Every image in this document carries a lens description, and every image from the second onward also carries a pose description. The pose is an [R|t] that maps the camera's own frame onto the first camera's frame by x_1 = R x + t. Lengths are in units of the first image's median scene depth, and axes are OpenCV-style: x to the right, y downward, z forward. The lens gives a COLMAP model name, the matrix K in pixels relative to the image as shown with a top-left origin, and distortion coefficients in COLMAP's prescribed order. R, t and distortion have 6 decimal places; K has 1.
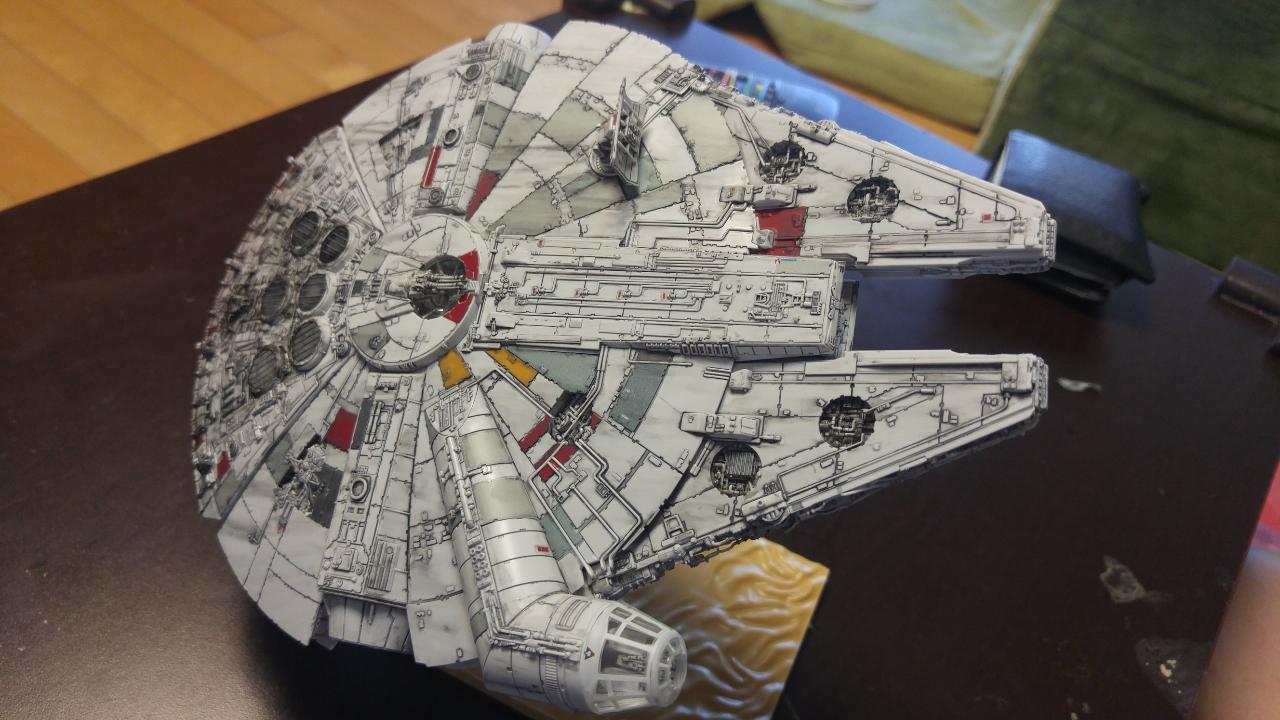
lens RADIAL K [[1008.4, 0, 641.2], [0, 1008.4, 360.2], [0, 0, 1]] dist [-0.105902, 0.067612]
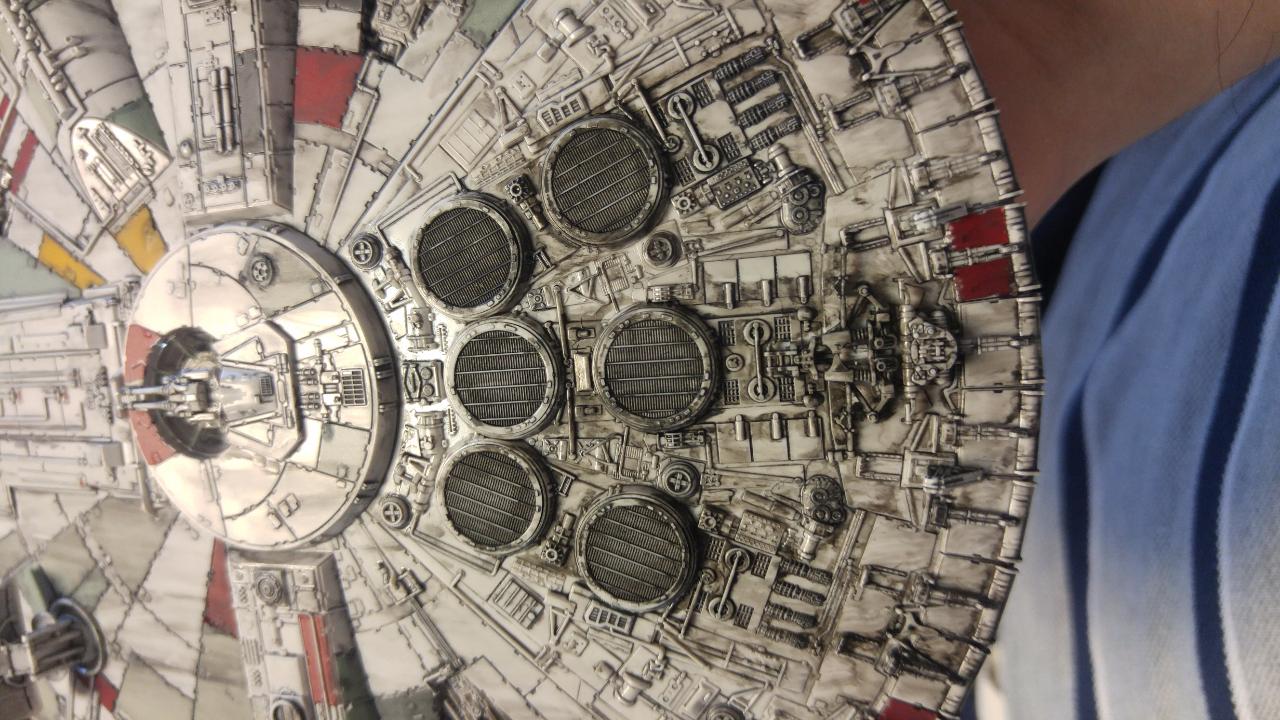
lens RADIAL K [[1008.4, 0, 641.2], [0, 1008.4, 360.2], [0, 0, 1]] dist [-0.105902, 0.067612]
pose [[-0.718928, 0.147144, 0.679331, -0.711789], [0.004707, -0.976283, 0.216446, -0.163501], [0.695068, 0.158807, 0.701185, 0.781248]]
